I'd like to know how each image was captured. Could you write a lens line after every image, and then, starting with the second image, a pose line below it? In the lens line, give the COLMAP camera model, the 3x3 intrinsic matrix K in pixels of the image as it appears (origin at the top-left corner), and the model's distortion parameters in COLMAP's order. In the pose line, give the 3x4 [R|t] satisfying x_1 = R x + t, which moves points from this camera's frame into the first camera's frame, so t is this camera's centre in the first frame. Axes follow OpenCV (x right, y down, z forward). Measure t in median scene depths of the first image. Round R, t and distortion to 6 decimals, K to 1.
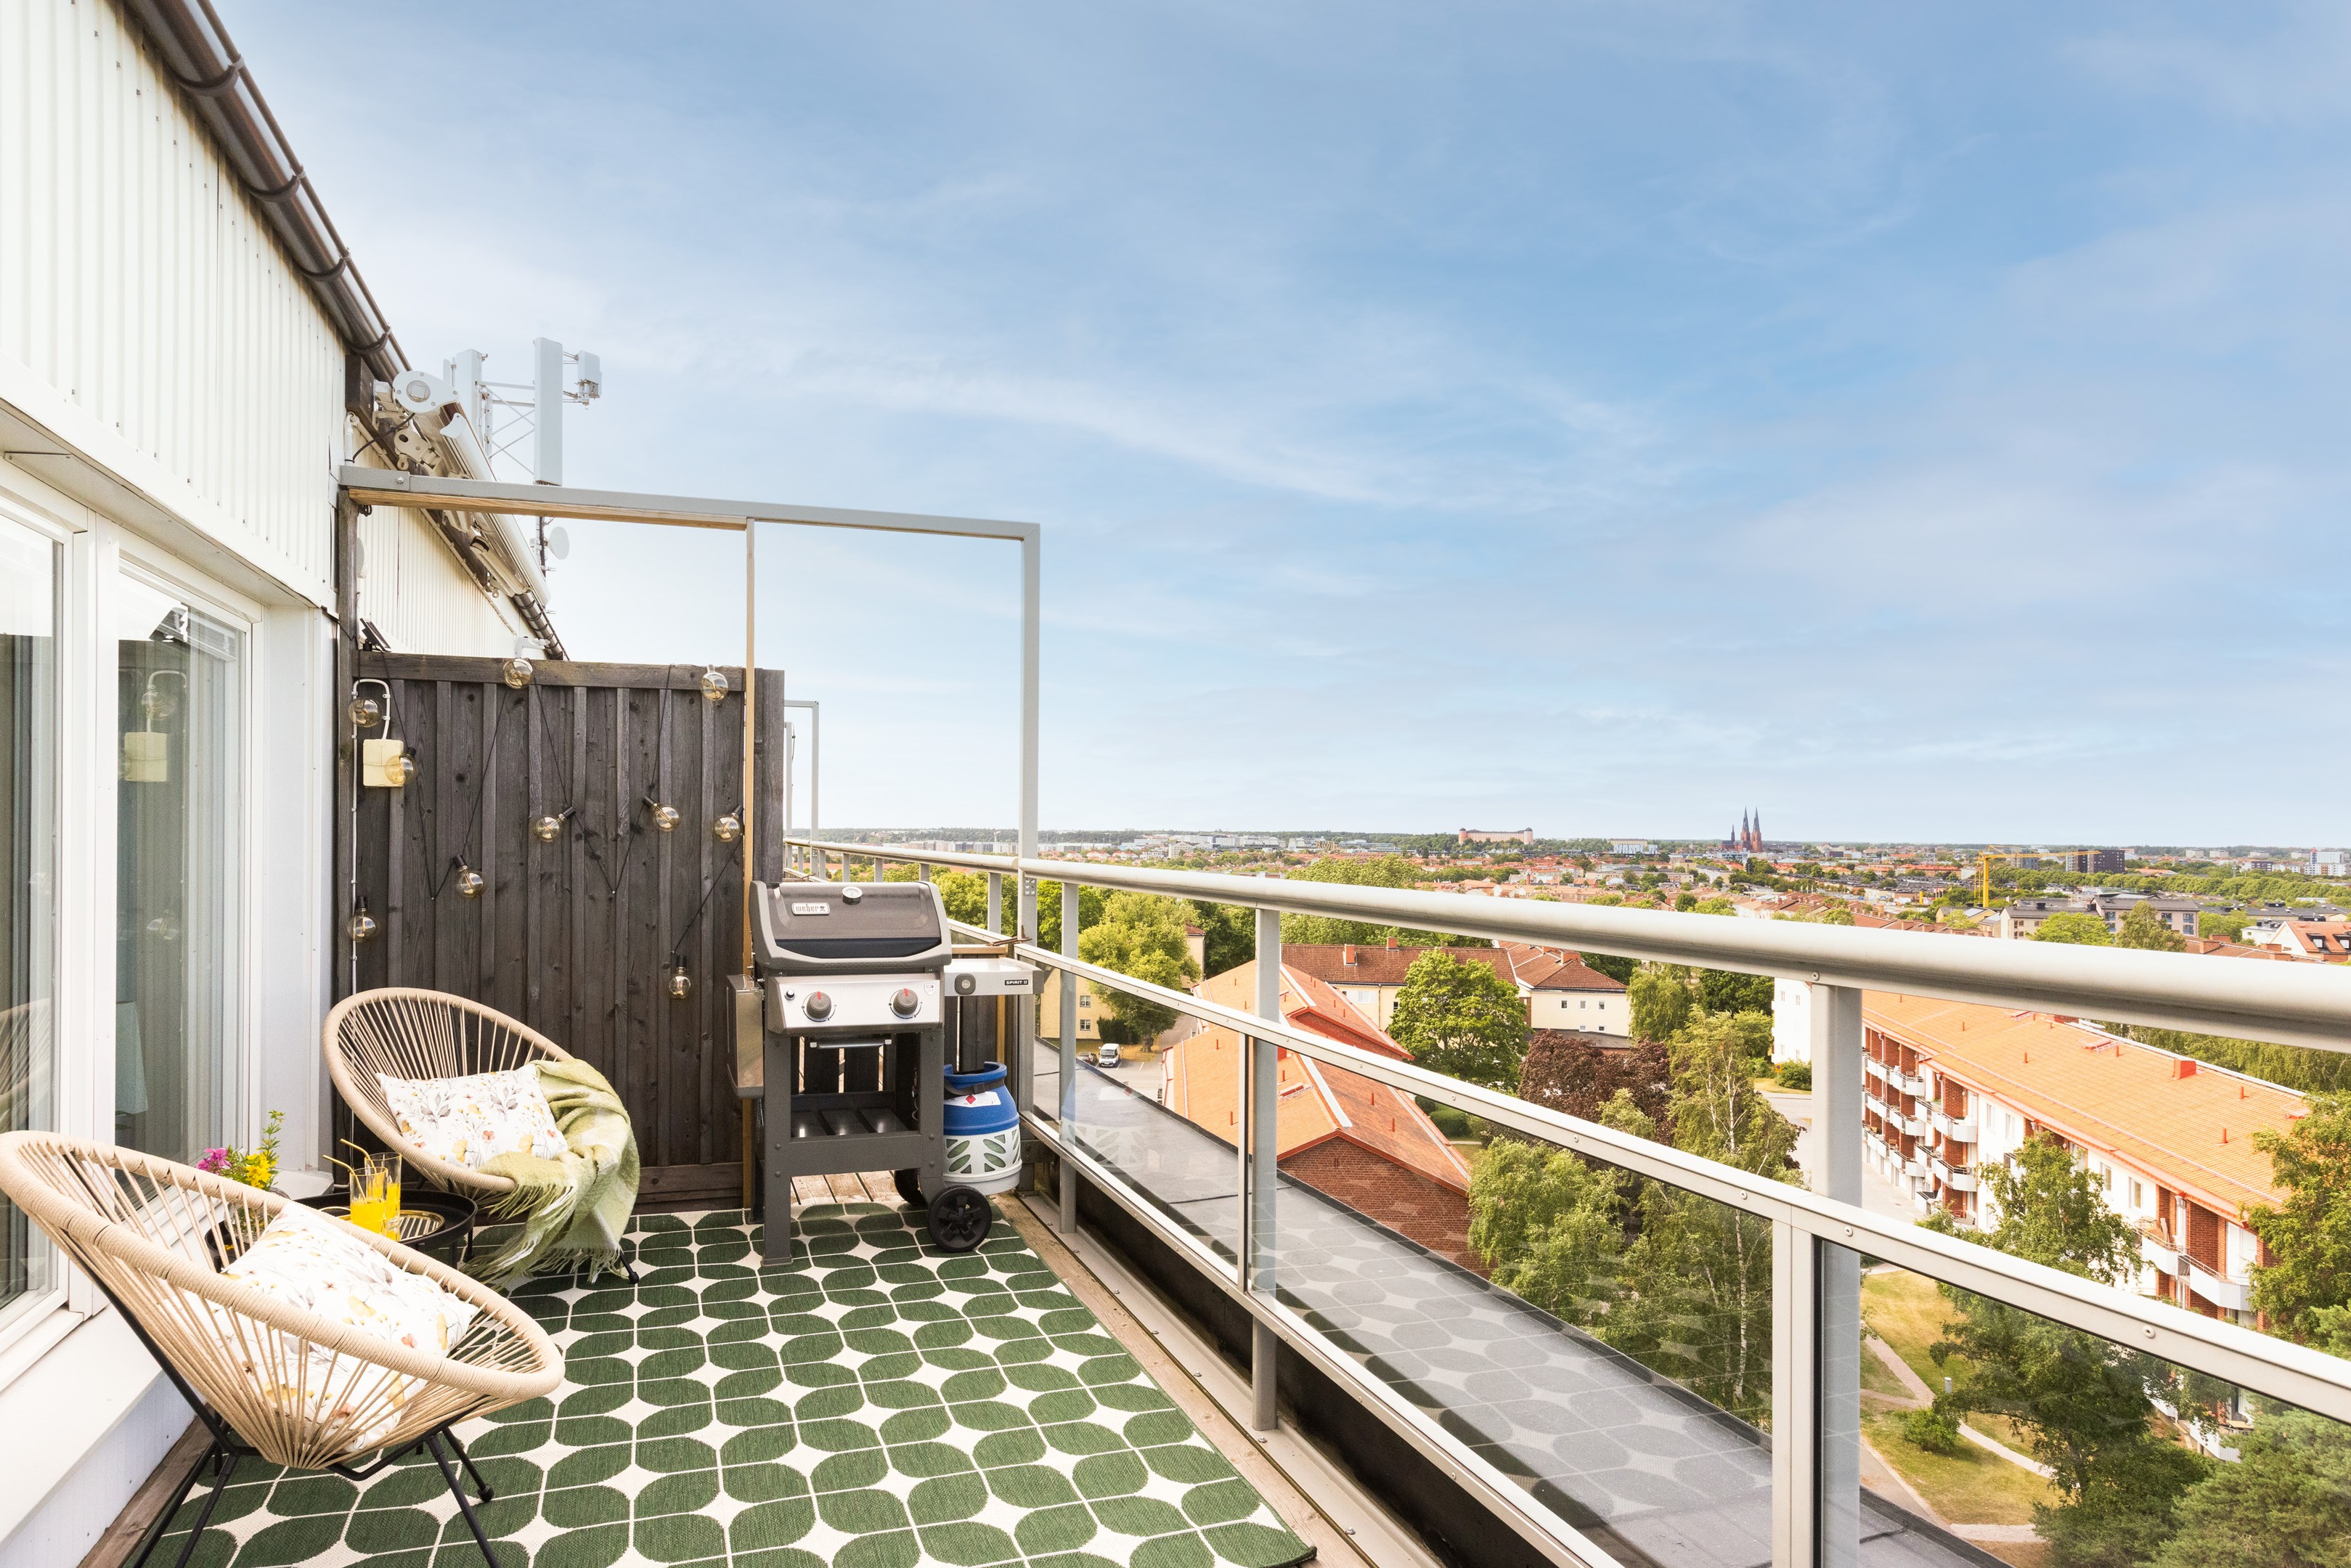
lens RADIAL K [[1373.2, 0, 1081.1], [0, 1373.2, 815.4], [0, 0, 1]] dist [0.006111, -0.001196]
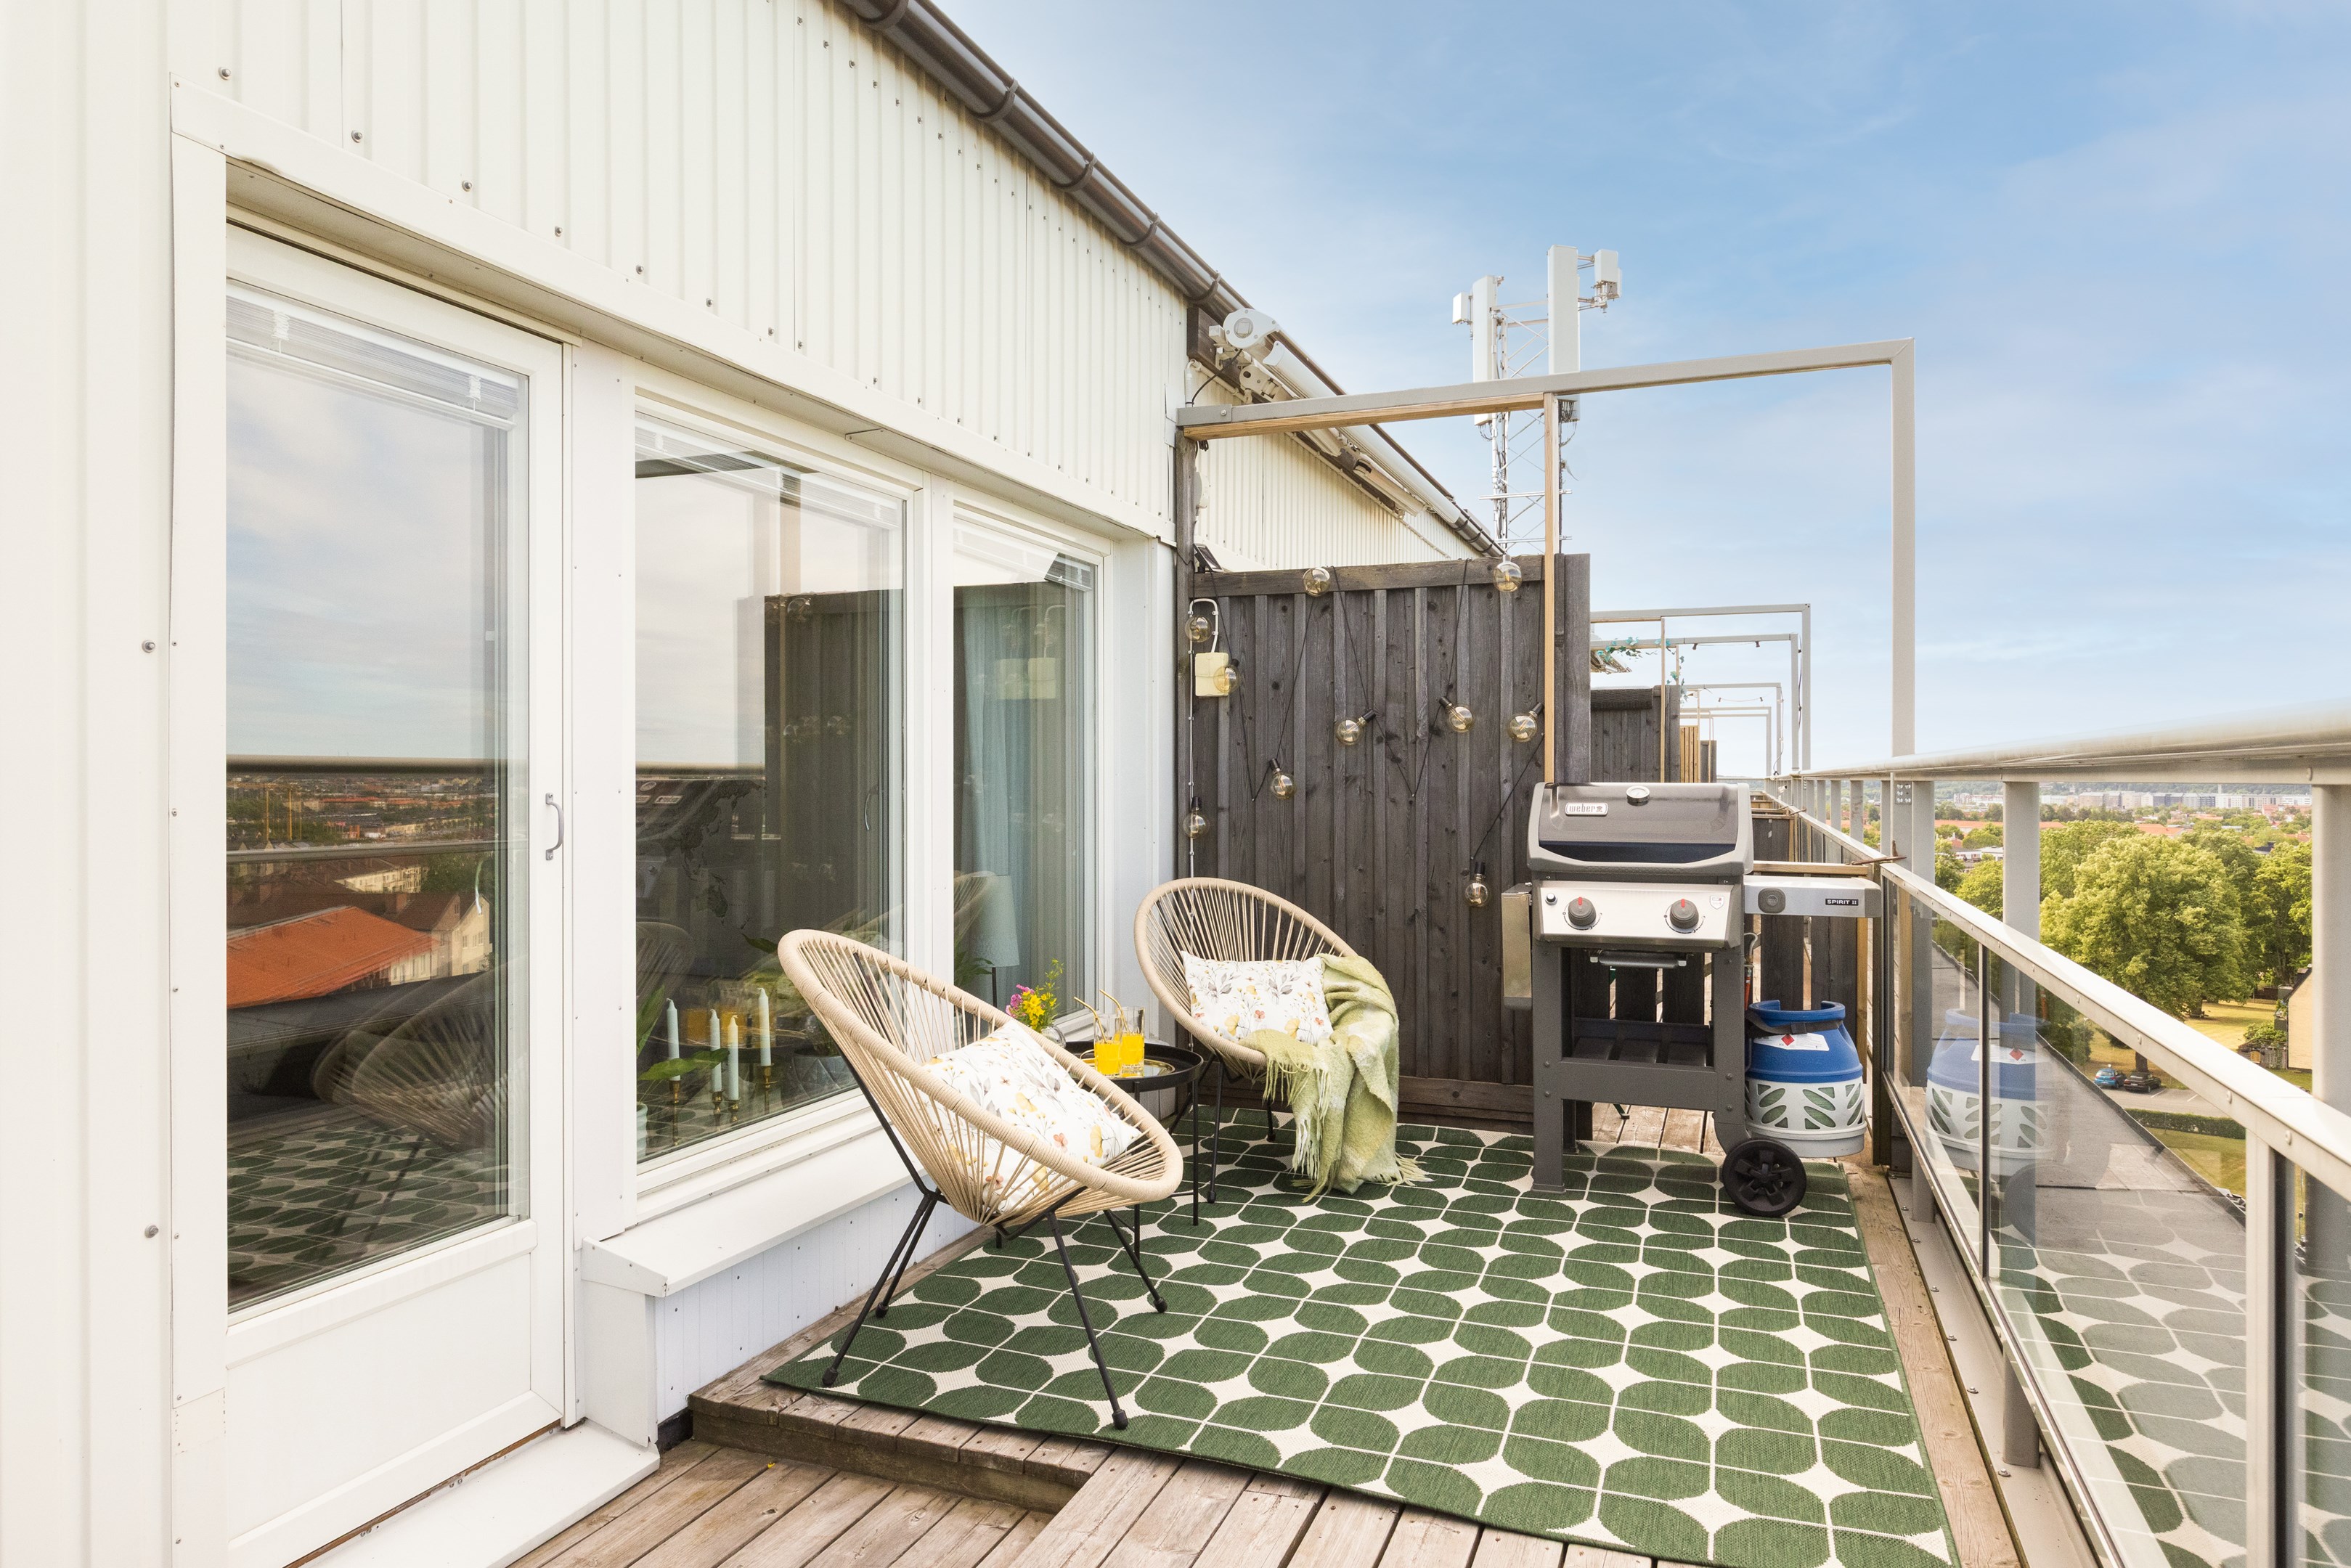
lens RADIAL K [[1532.2, 0, 1088.8], [0, 1532.2, 759.4], [0, 0, 1]] dist [-0.004761, -0.002568]
pose [[0.760731, -0.015992, -0.648870, 0.191622], [0.012936, 0.999871, -0.009477, 0.036966], [0.648938, -0.001185, 0.760840, 0.014373]]
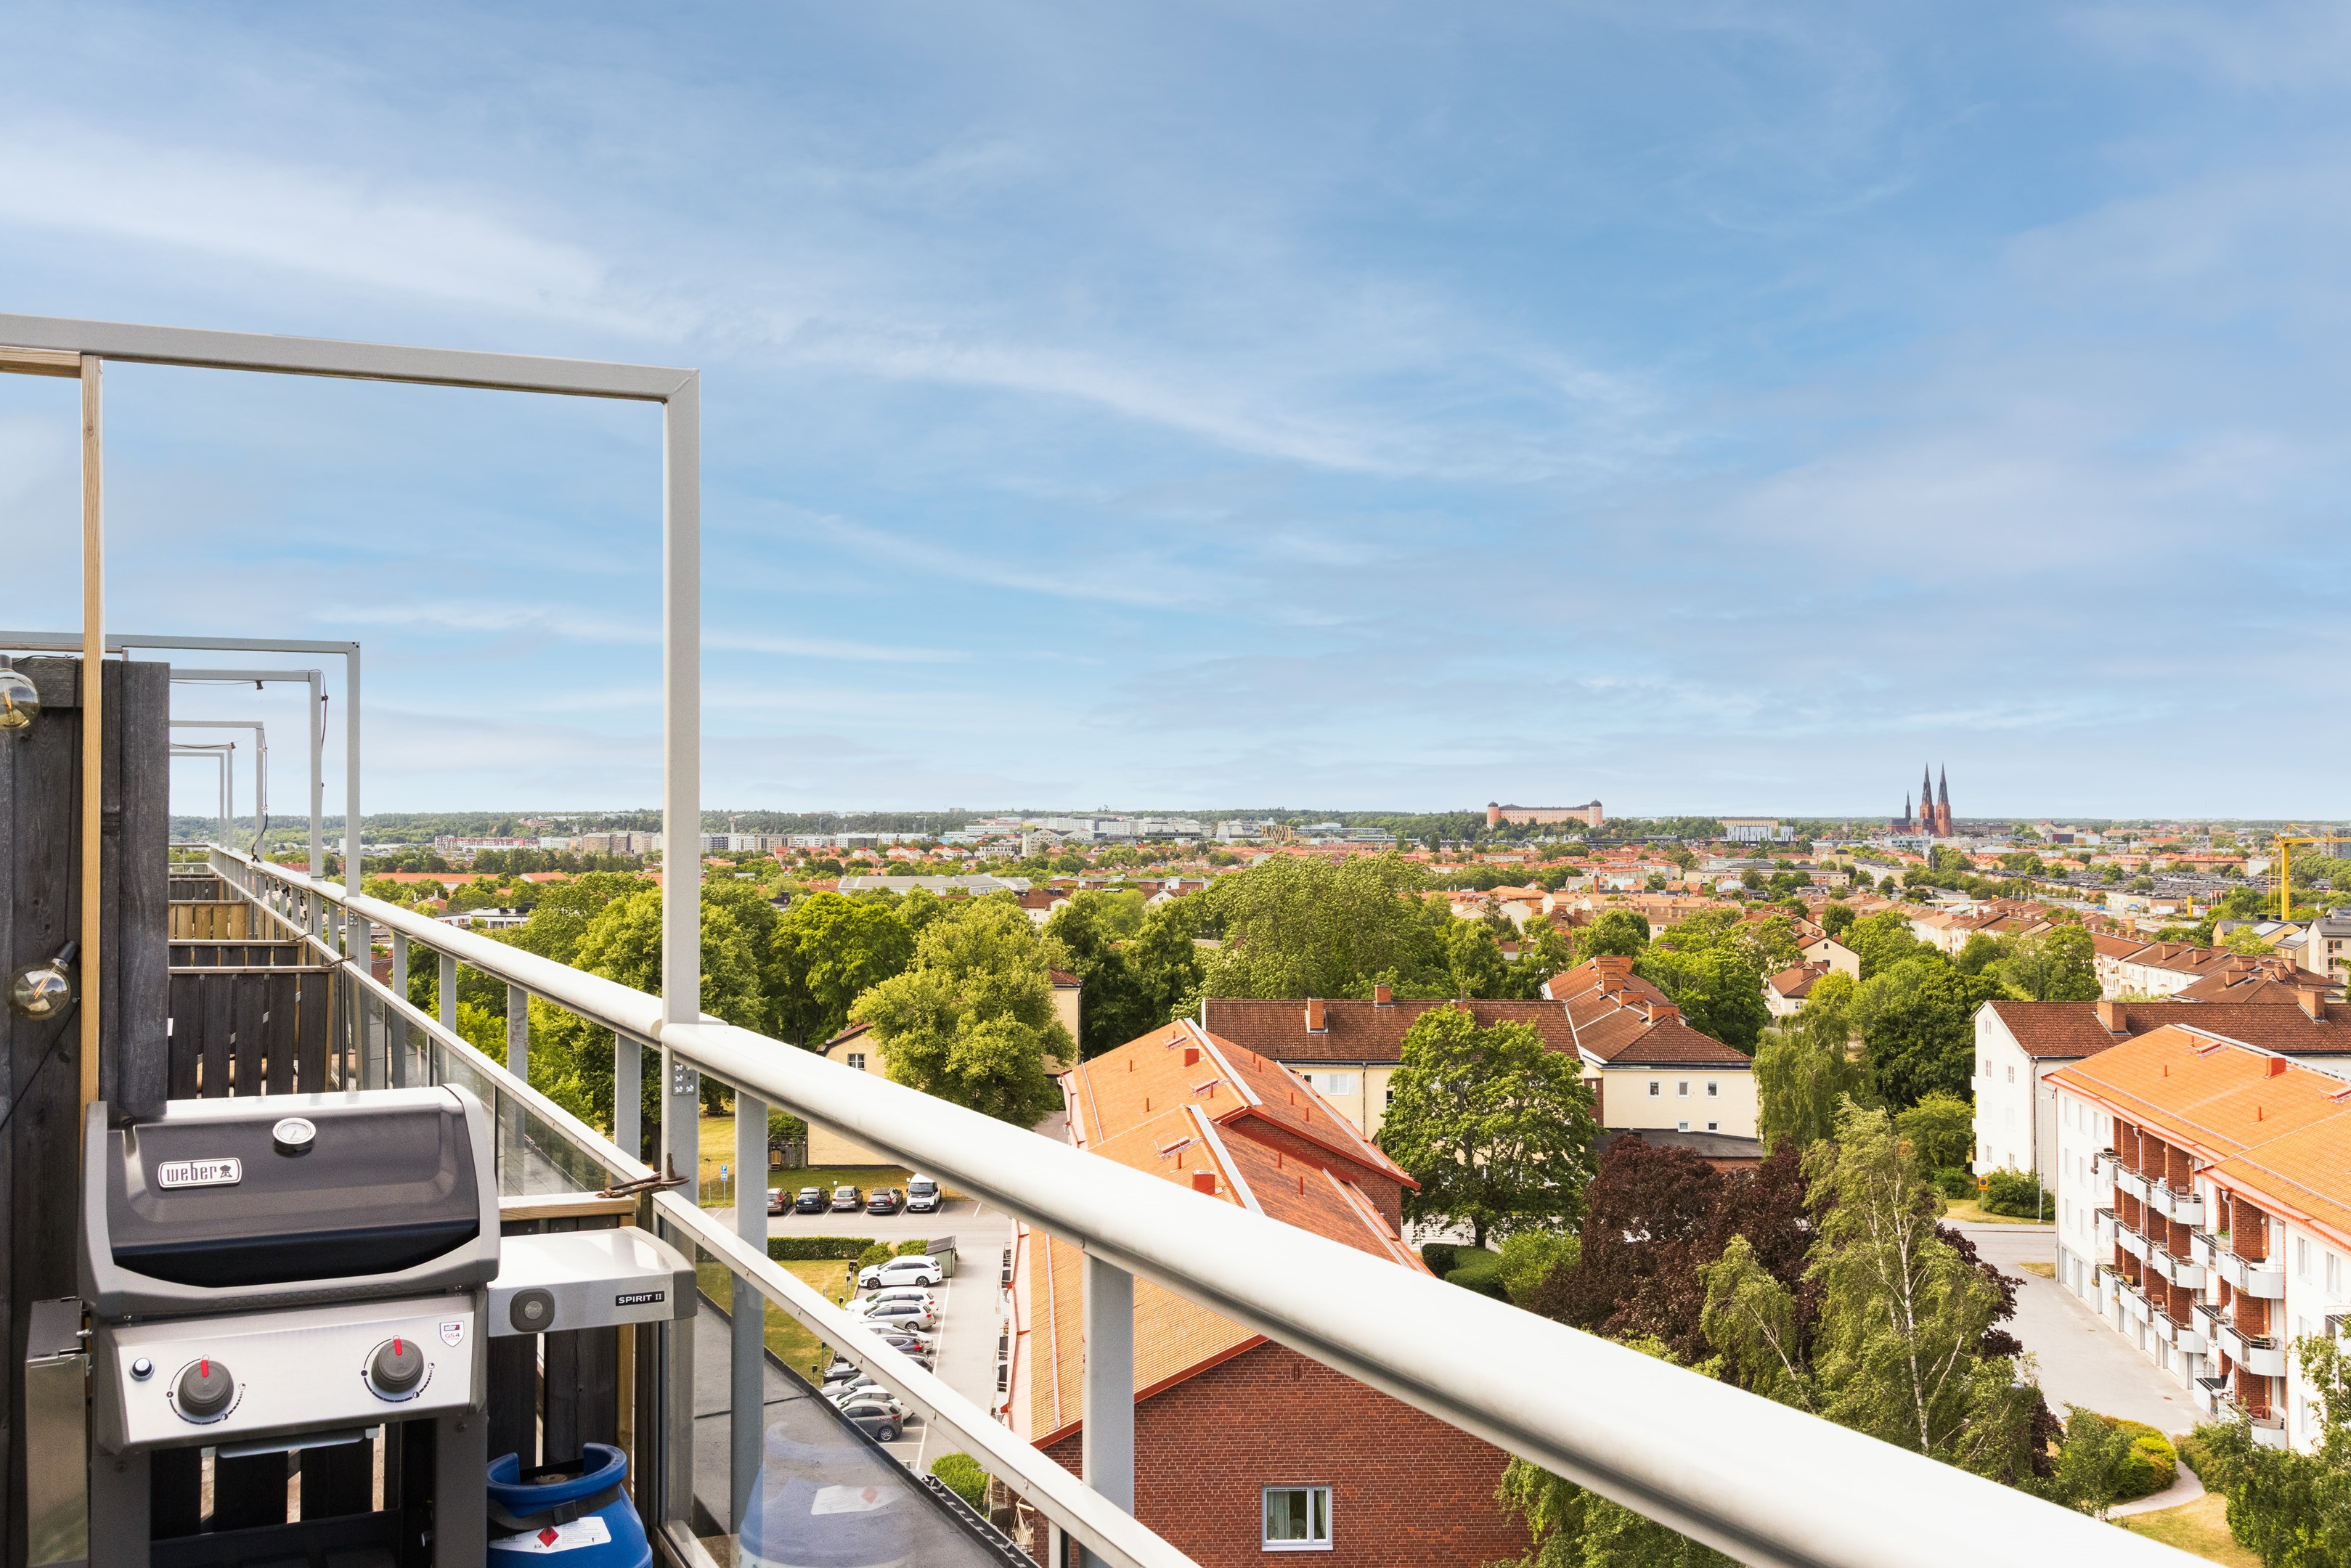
lens RADIAL K [[2249.3, 0, 1147.7], [0, 2249.3, 788.8], [0, 0, 1]] dist [0.034968, 0.005138]
pose [[0.992920, -0.007550, 0.118542, 0.037814], [0.007166, 0.999968, 0.003663, -0.062081], [-0.118566, -0.002788, 0.992942, 0.151363]]
